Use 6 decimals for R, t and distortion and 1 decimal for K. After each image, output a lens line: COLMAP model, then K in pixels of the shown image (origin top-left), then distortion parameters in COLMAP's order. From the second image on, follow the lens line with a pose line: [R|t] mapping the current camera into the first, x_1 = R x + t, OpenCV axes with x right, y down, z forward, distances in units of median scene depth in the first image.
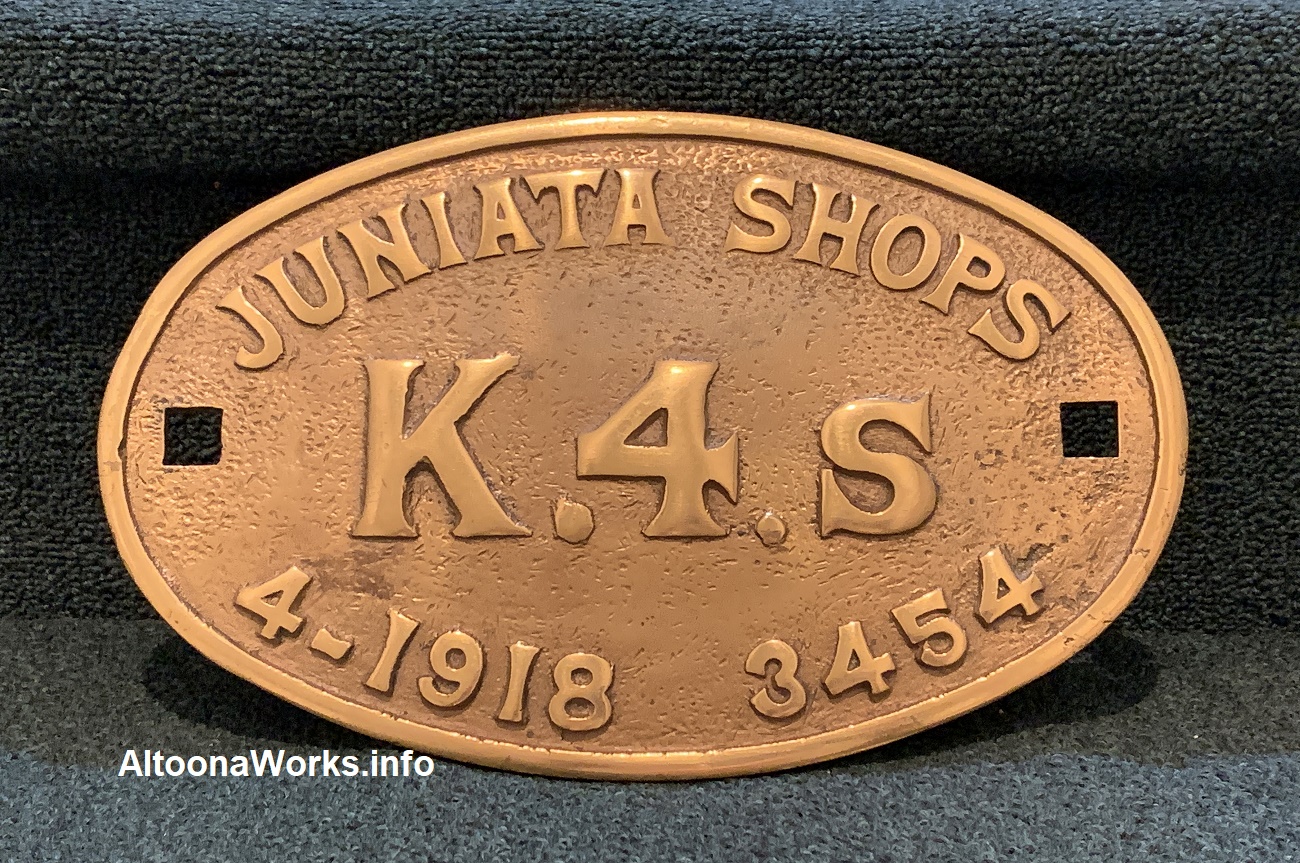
lens RADIAL K [[1924.6, 0, 642.5], [0, 1924.6, 402.3], [0, 0, 1]] dist [0.078853, -0.205259]
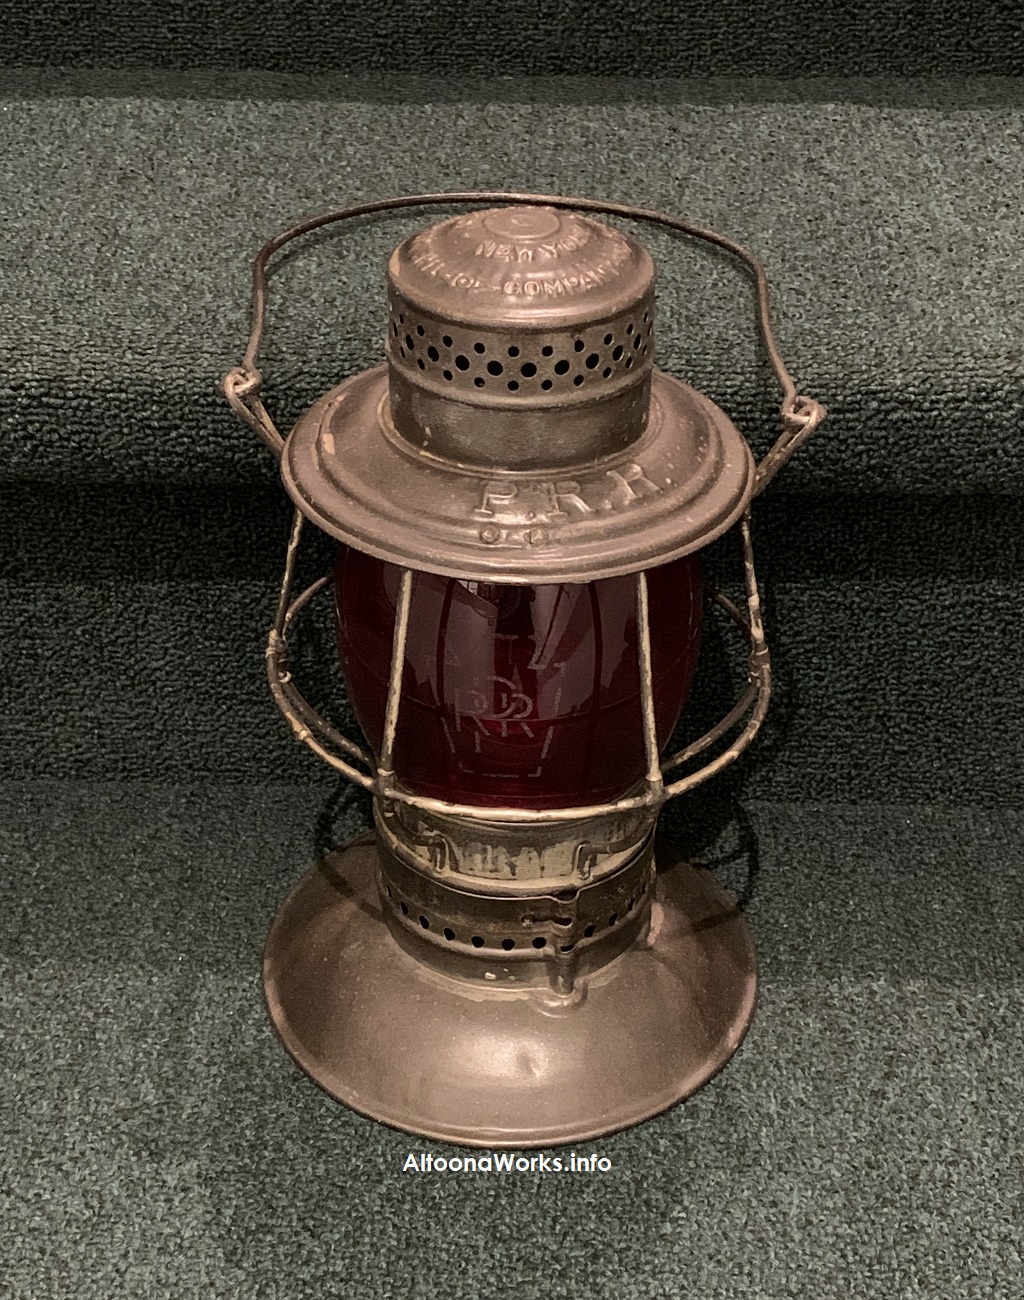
lens RADIAL K [[1962.2, 0, 512.0], [0, 1962.2, 650.0], [0, 0, 1]] dist [0.054003, -0.010043]
pose [[0.999806, 0.008272, -0.017880, 0.018661], [-0.002030, 0.945995, 0.324176, -0.427912], [0.019596, -0.324076, 0.945828, -0.160417]]
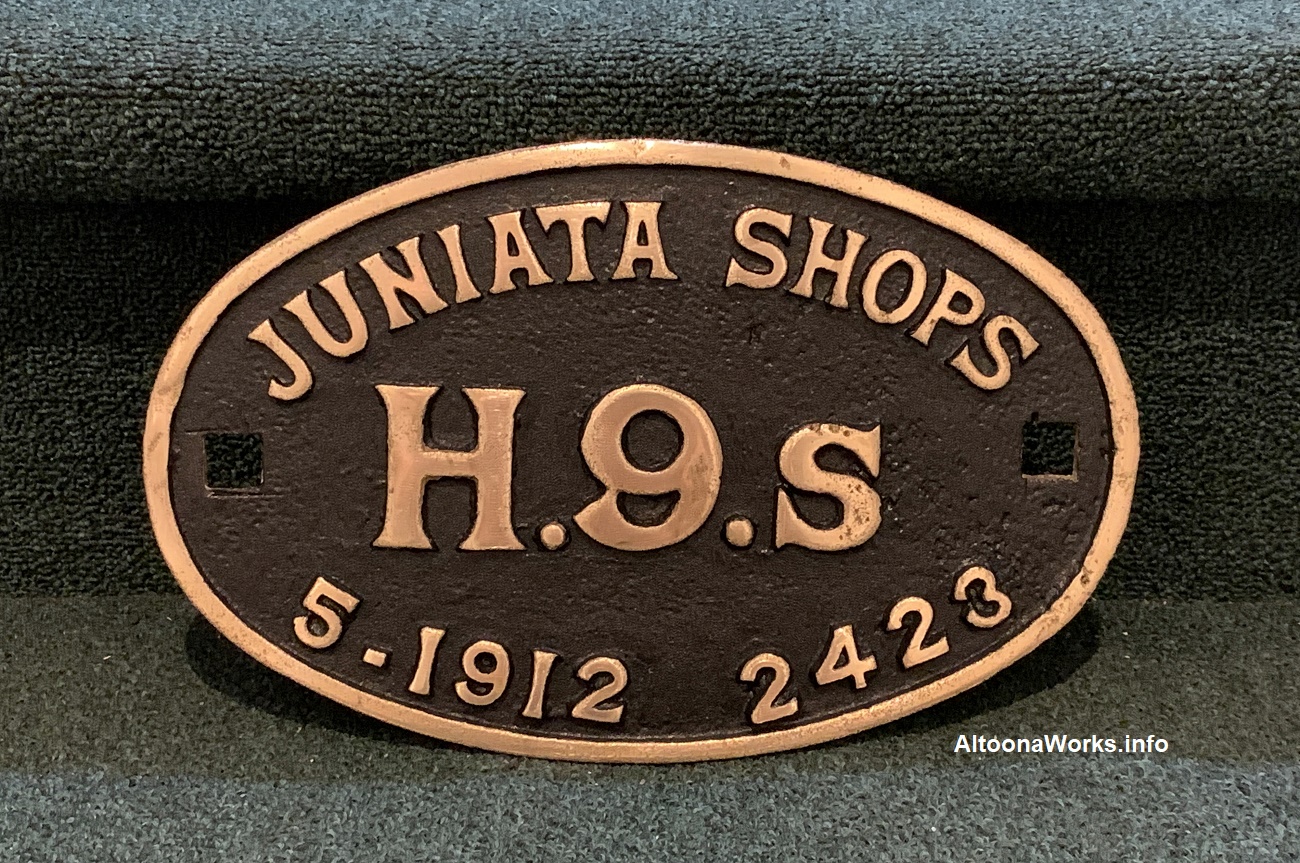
lens RADIAL K [[1924.6, 0, 642.5], [0, 1924.6, 402.3], [0, 0, 1]] dist [0.078853, -0.205259]
pose [[0.999544, -0.008492, 0.028964, -0.066177], [0.003627, 0.986441, 0.164075, -0.190323], [-0.029965, -0.163895, 0.986023, -0.033871]]
